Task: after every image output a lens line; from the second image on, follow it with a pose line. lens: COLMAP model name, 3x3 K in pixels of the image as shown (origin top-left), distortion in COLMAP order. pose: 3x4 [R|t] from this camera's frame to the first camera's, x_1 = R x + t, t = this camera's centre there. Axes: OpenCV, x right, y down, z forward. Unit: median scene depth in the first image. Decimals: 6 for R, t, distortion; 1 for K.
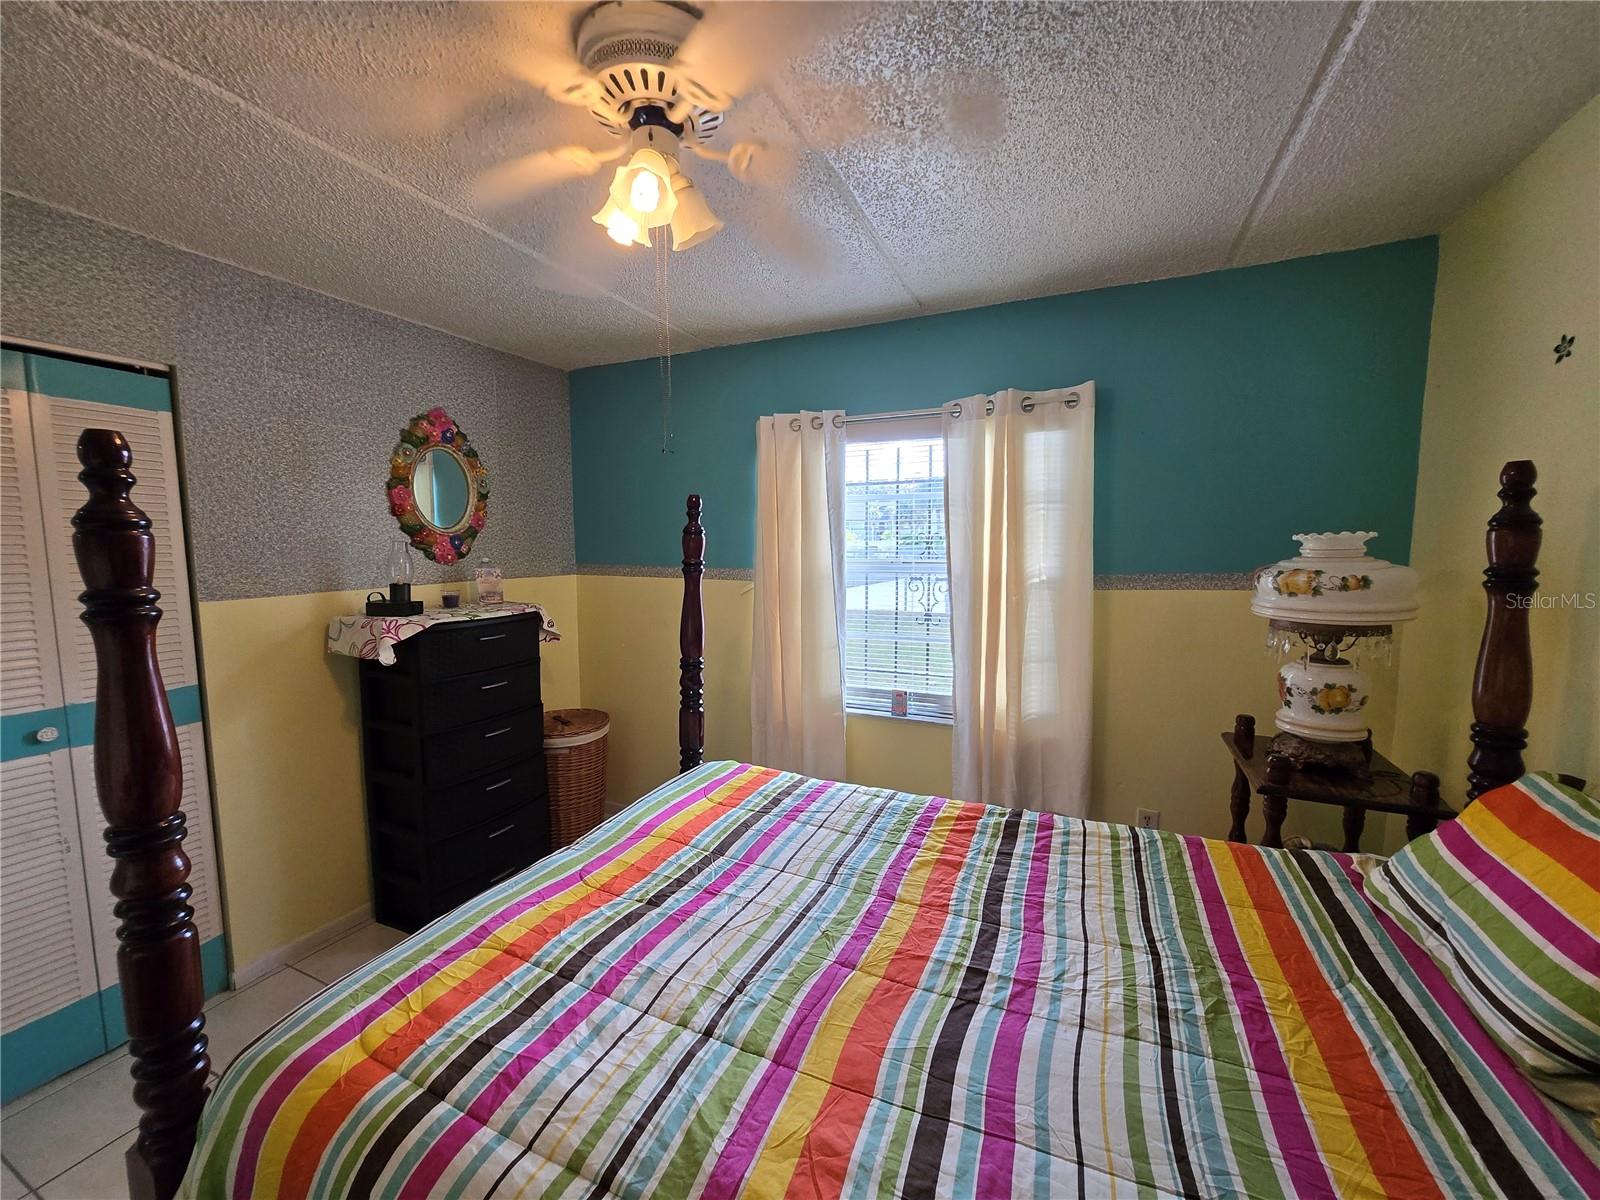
lens RADIAL K [[629.3, 0, 804.7], [0, 629.3, 612.3], [0, 0, 1]] dist [-0.001096, 0.000092]
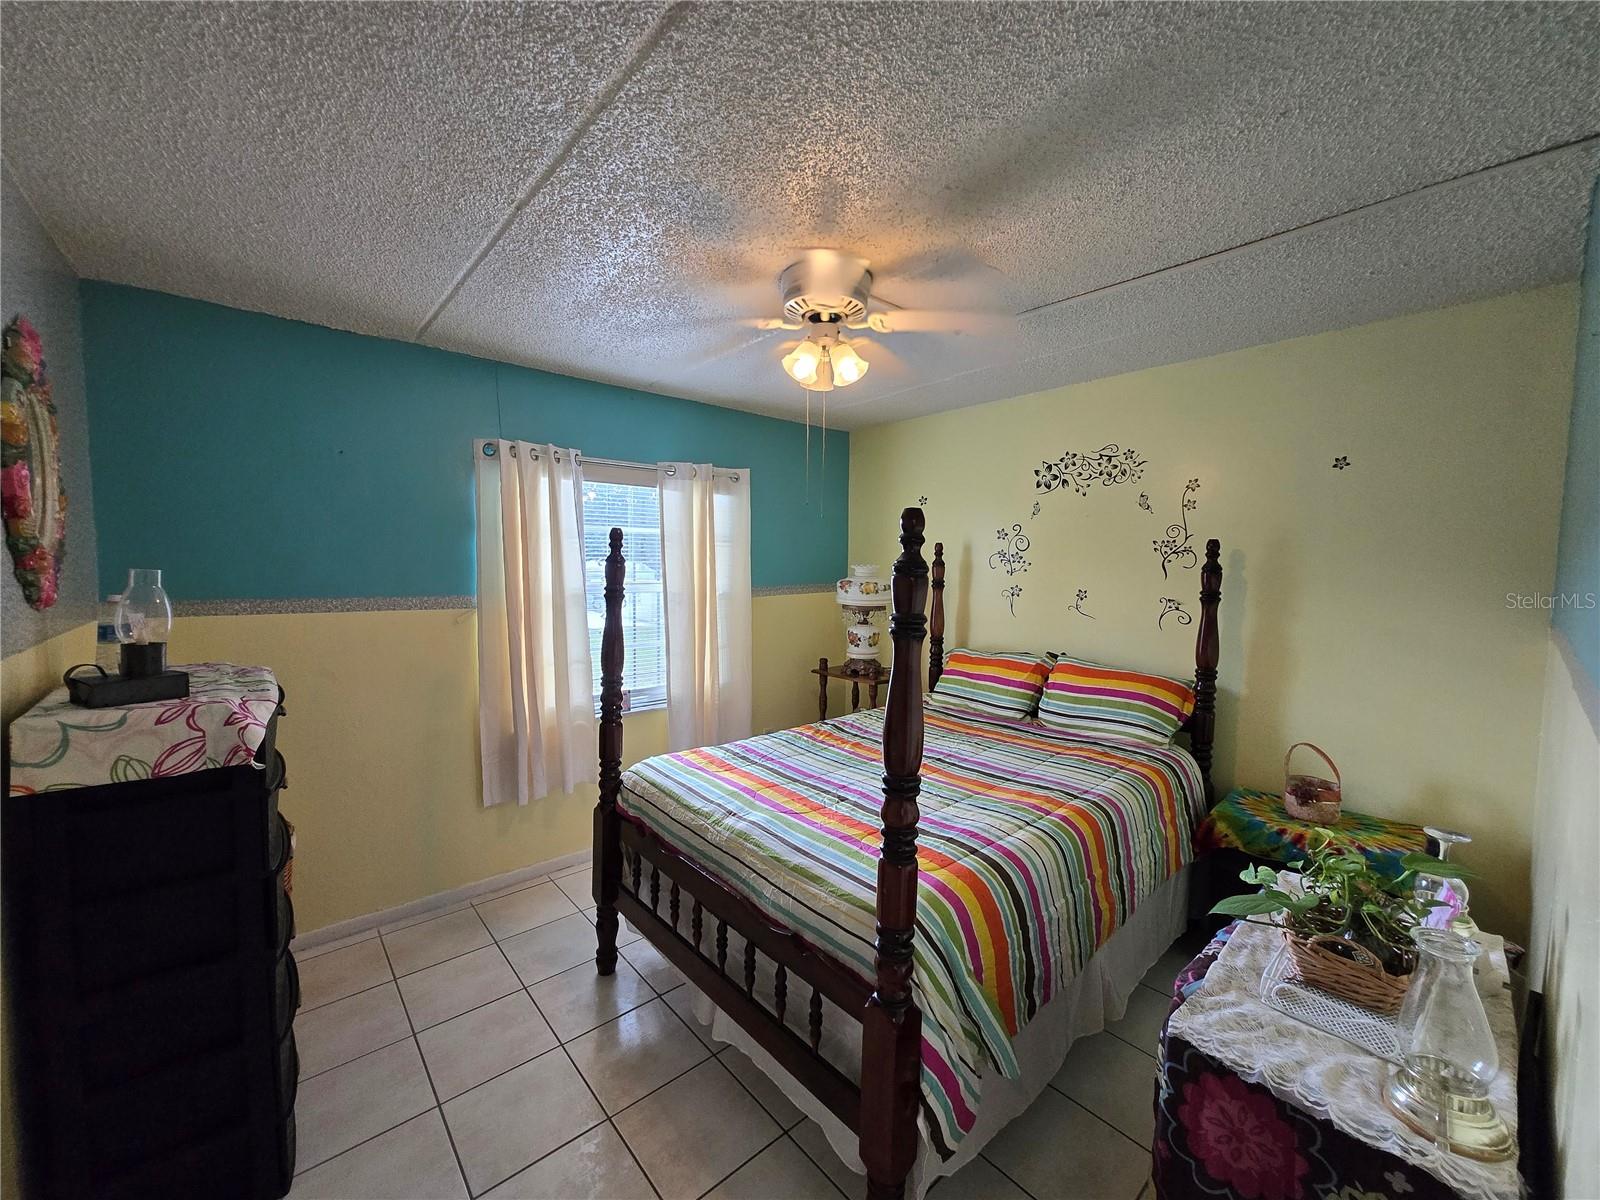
lens RADIAL K [[629.4, 0, 800.0], [0, 629.4, 600.0], [0, 0, 1]] dist [-0.002164, 0.000528]
pose [[0.409540, -0.049854, 0.910929, -1.268393], [0.088082, 0.996002, 0.014909, -0.056998], [-0.908030, 0.074131, 0.412294, 0.298919]]
